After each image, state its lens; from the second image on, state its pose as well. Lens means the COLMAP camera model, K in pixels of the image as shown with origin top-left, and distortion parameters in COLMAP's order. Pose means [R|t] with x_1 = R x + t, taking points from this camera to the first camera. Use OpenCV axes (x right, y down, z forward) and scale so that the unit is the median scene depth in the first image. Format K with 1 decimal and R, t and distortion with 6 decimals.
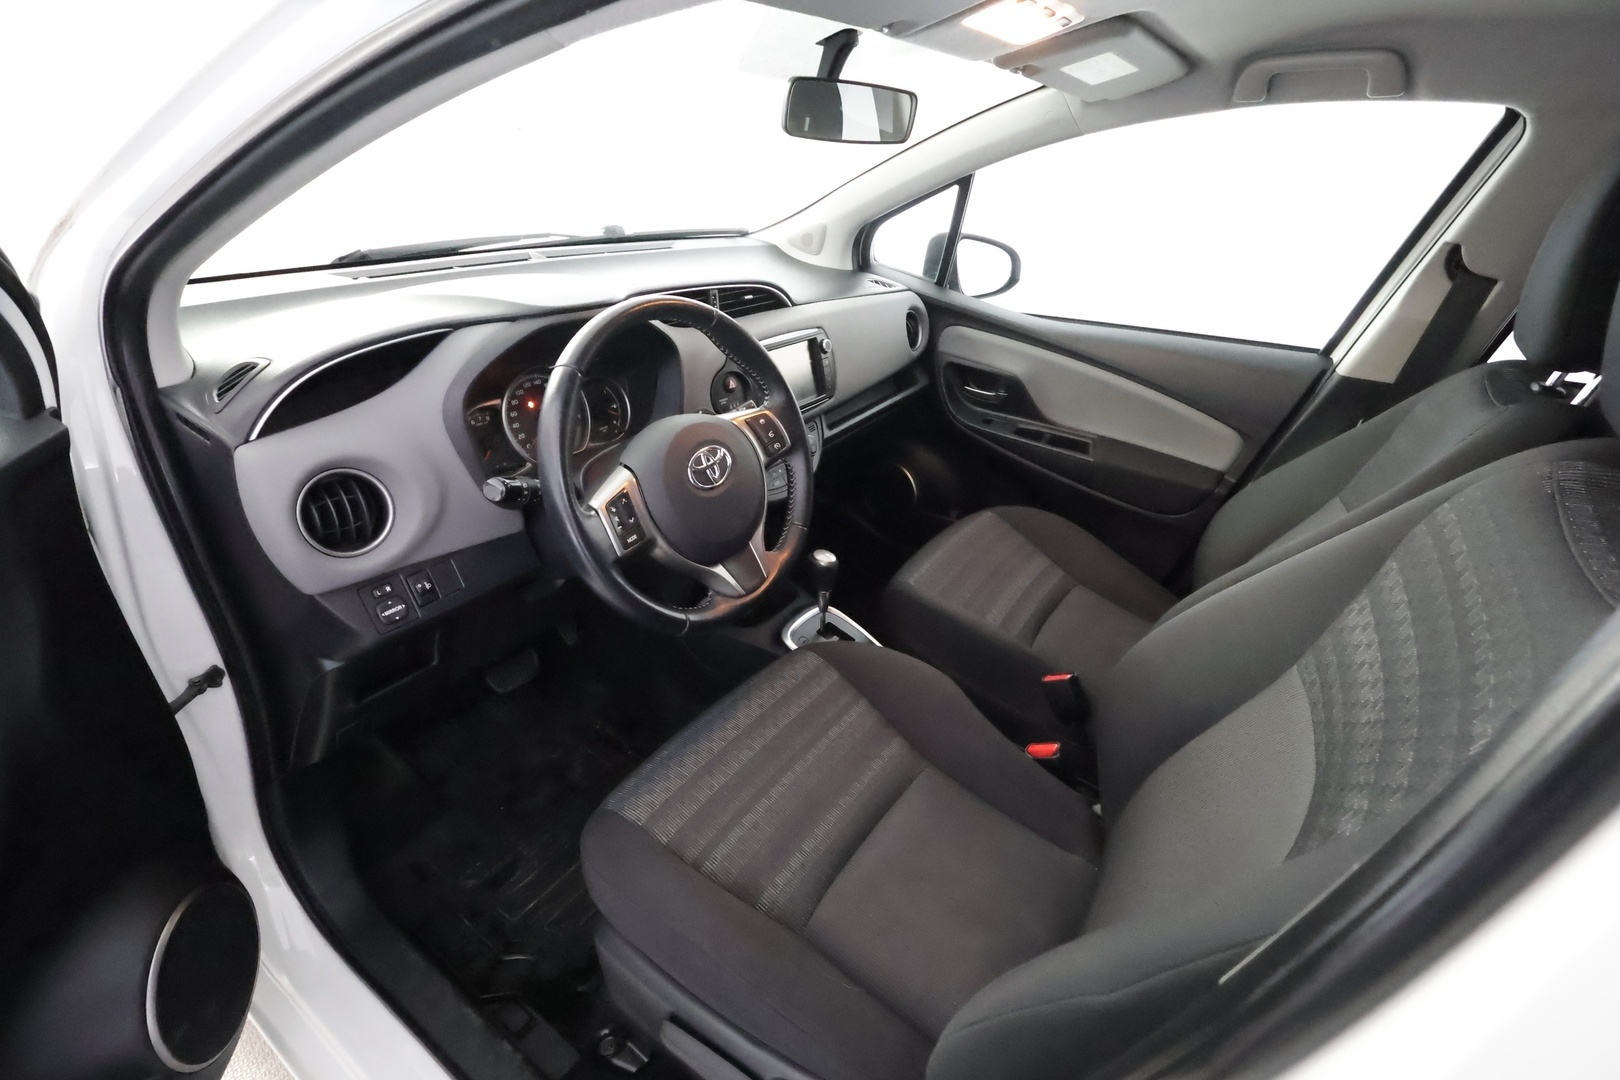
lens RADIAL K [[749.0, 0, 807.1], [0, 749.0, 542.1], [0, 0, 1]] dist [0.003817, -0.000618]
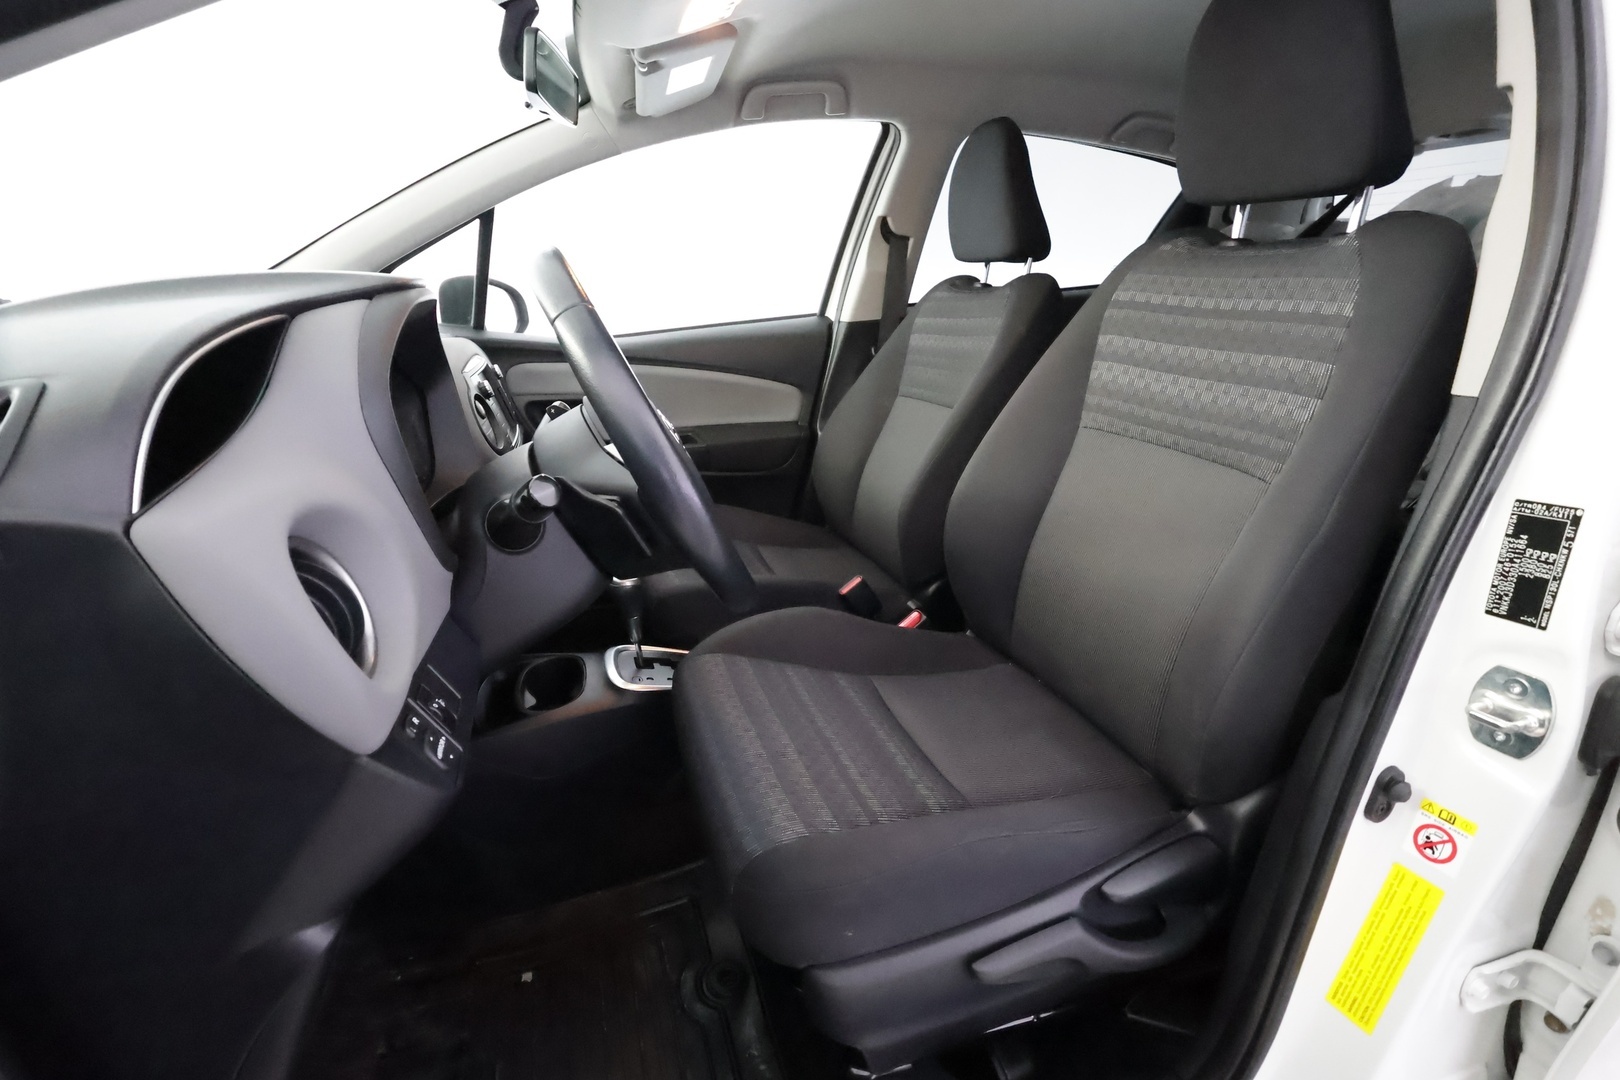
lens RADIAL K [[752.6, 0, 810.0], [0, 752.6, 540.0], [0, 0, 1]] dist [-0.000872, -0.000724]
pose [[0.605162, -0.342472, 0.718674, -0.561364], [0.436637, 0.897630, 0.060079, 0.024990], [-0.665678, 0.277442, 0.692747, 0.260948]]
